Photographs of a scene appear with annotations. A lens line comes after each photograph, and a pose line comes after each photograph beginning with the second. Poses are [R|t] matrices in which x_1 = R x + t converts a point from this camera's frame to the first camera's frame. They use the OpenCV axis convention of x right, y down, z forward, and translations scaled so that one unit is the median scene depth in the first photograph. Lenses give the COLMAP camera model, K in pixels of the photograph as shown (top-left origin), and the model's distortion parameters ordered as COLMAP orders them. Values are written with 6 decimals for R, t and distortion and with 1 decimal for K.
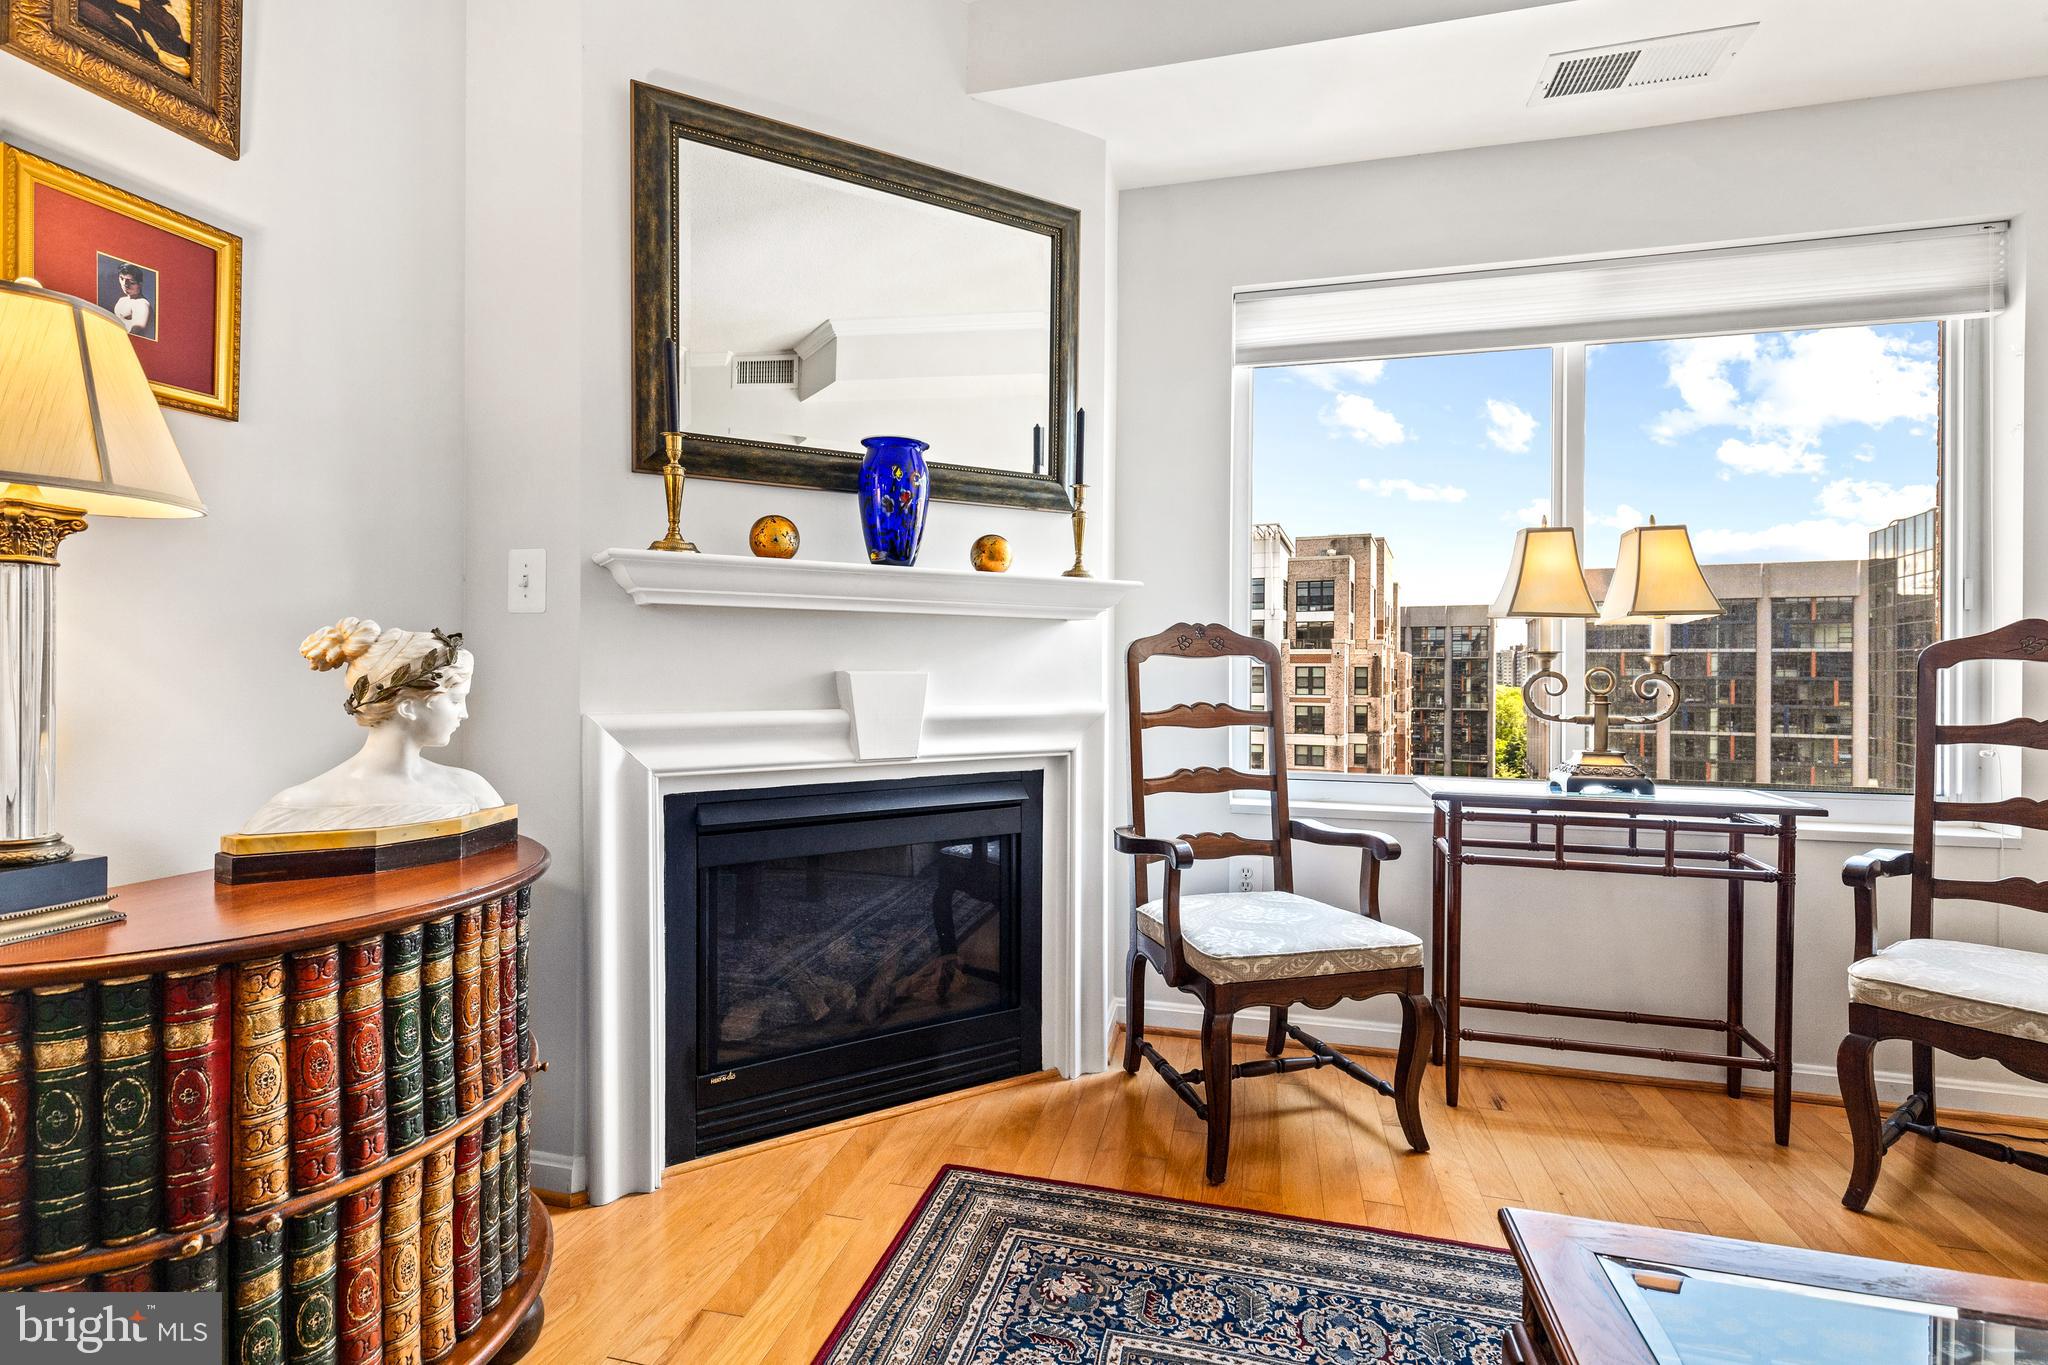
lens RADIAL K [[948.9, 0, 1011.7], [0, 948.9, 669.4], [0, 0, 1]] dist [0.009256, -0.000518]
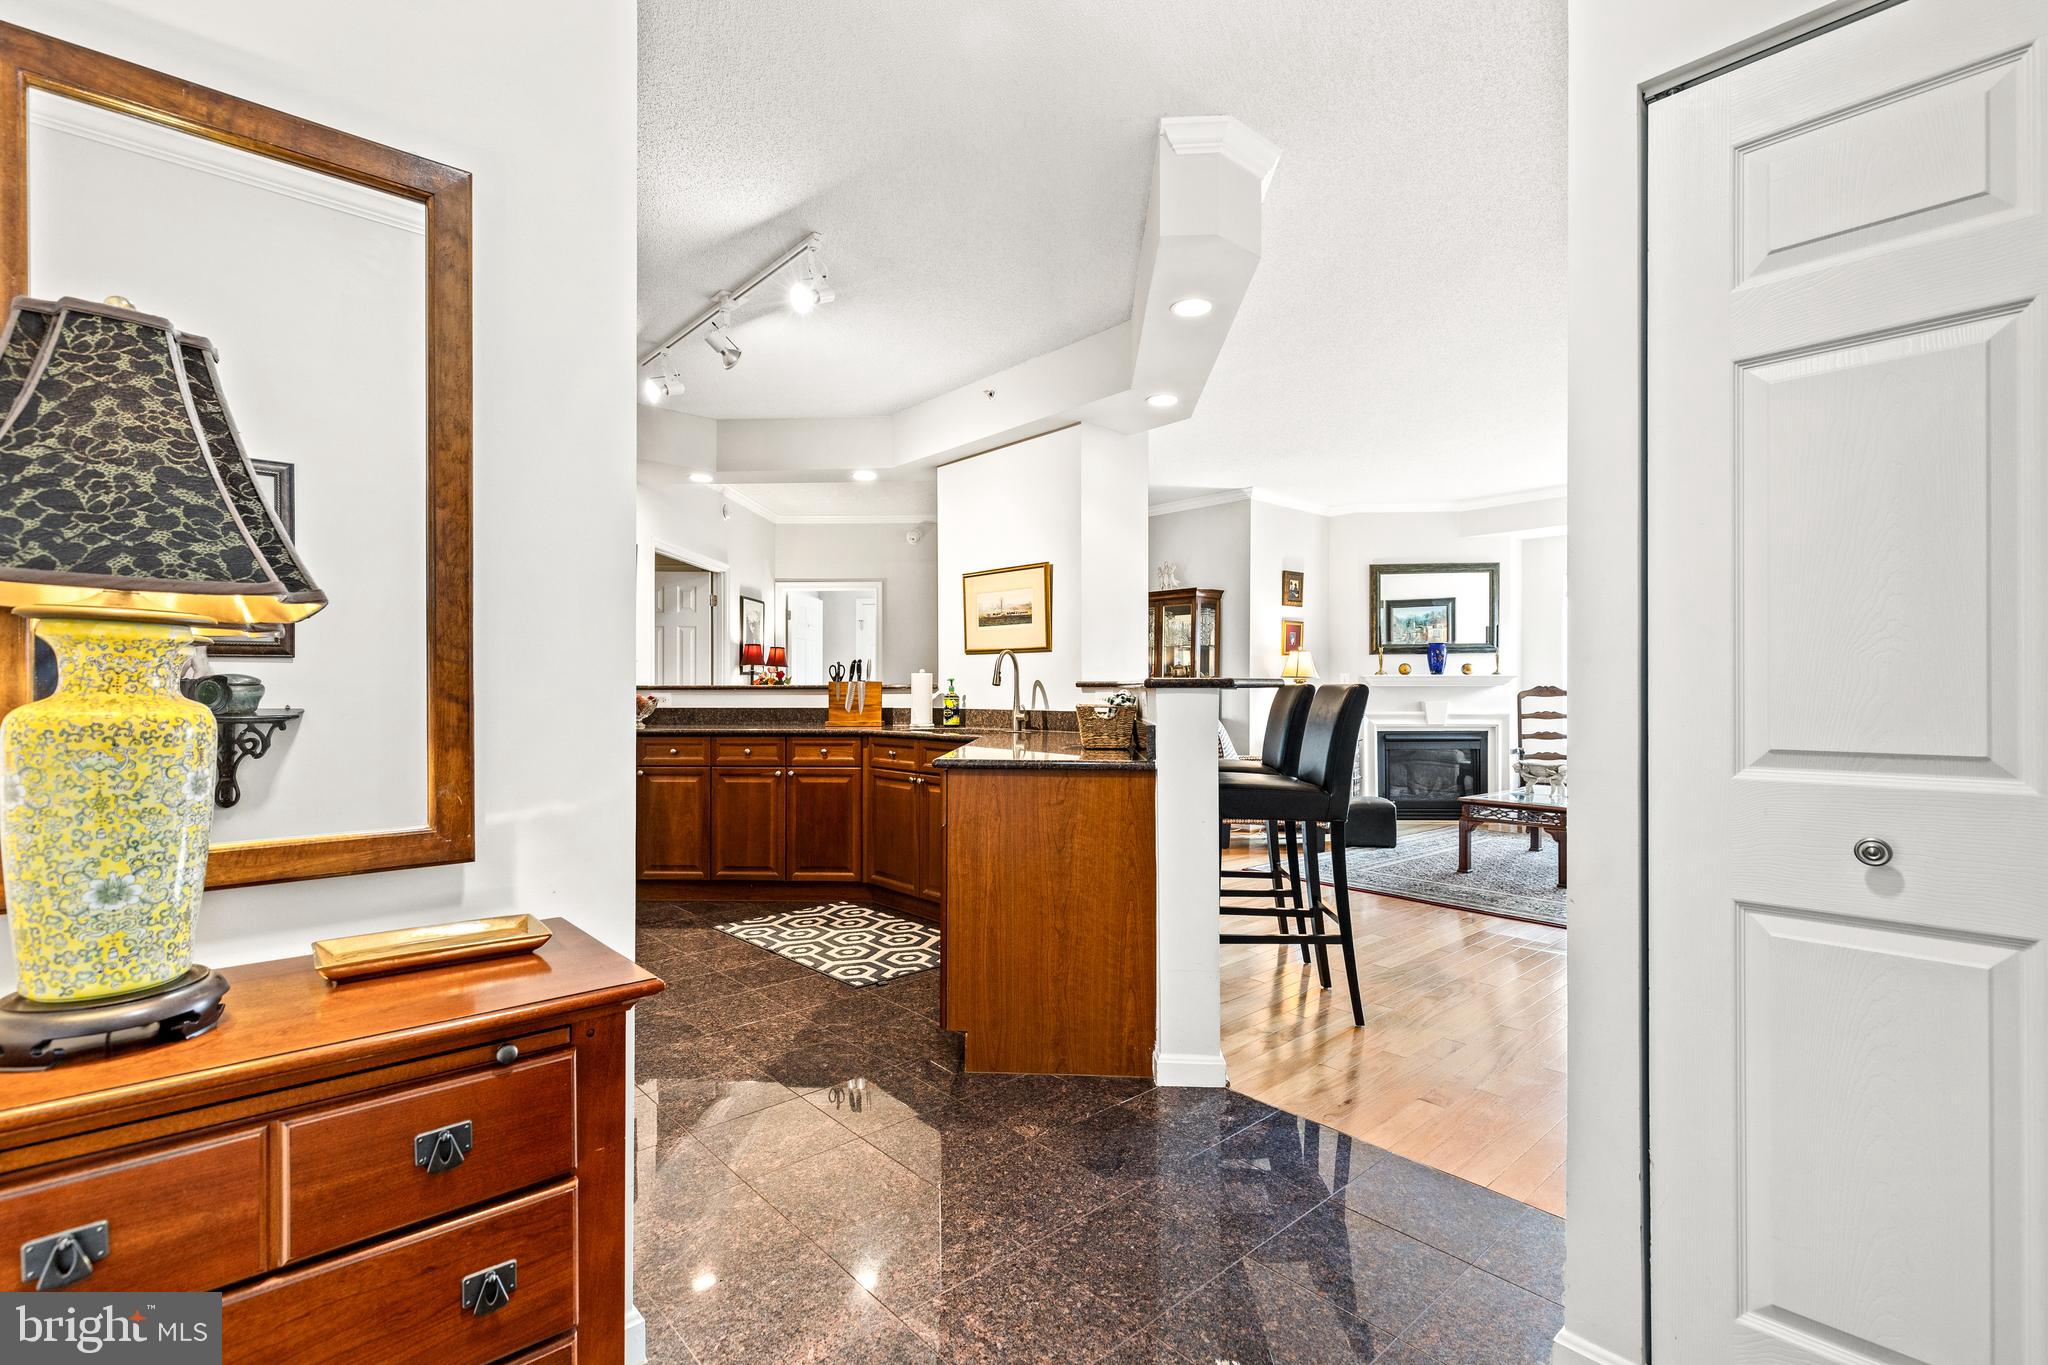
lens RADIAL K [[918.0, 0, 1018.2], [0, 918.0, 689.9], [0, 0, 1]] dist [0.009959, -0.000143]
pose [[0.830299, -0.005318, -0.557293, 0.549557], [0.003394, 0.999984, -0.004486, -0.033958], [0.557308, 0.001833, 0.830304, -3.078715]]
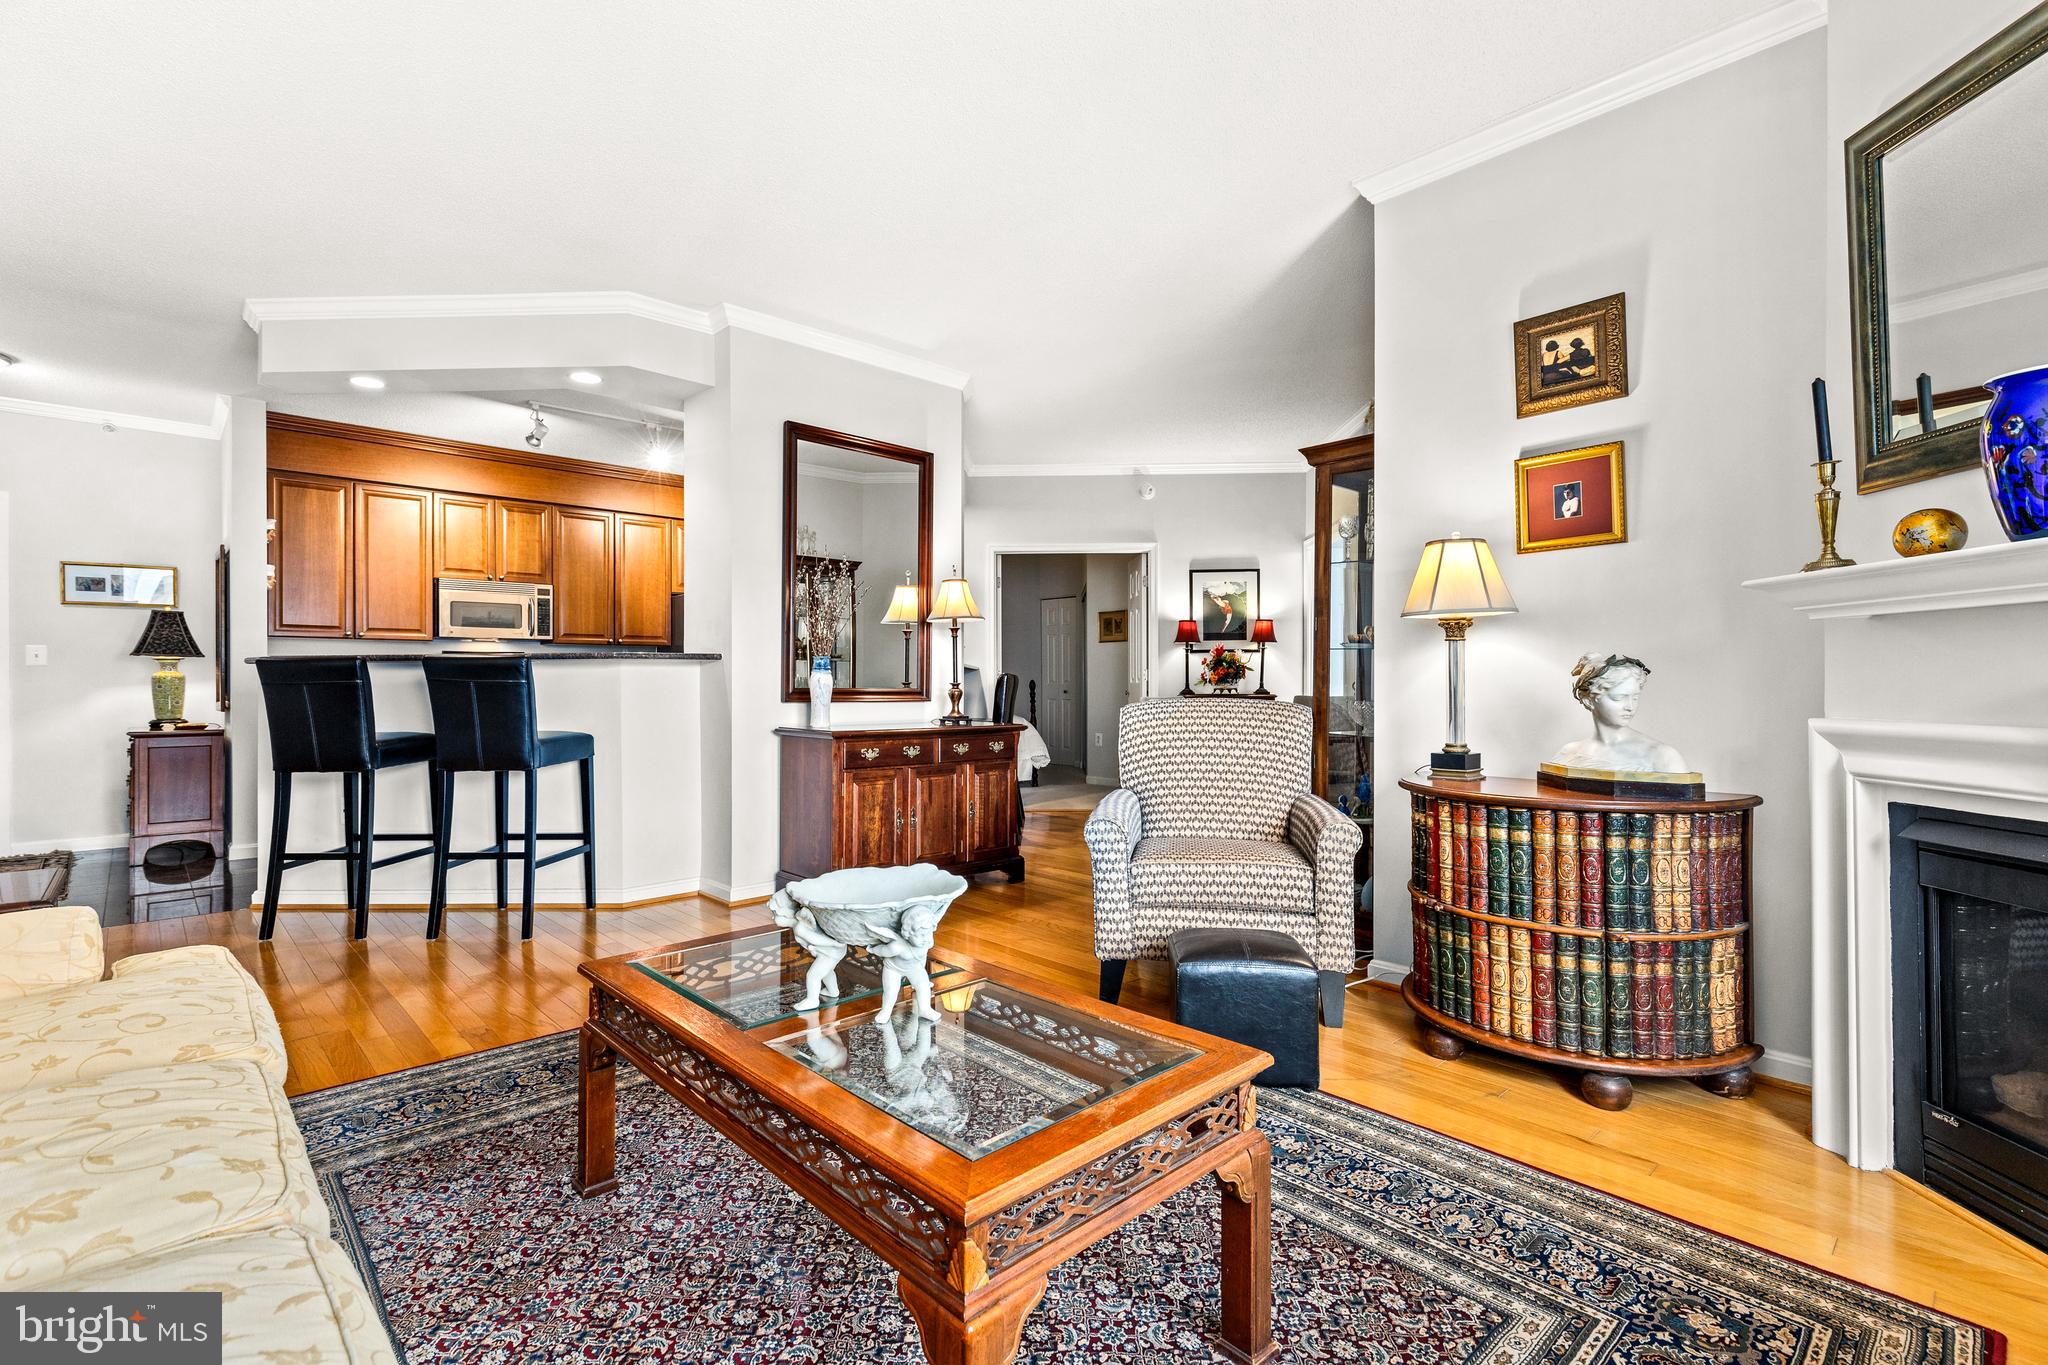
lens RADIAL K [[936.8, 0, 1017.2], [0, 936.8, 683.9], [0, 0, 1]] dist [0.010600, -0.000260]
pose [[-0.535629, -0.001928, -0.844451, 0.945448], [-0.000842, 0.999998, -0.001749, 0.008084], [0.844453, -0.000226, -0.535630, 0.715056]]
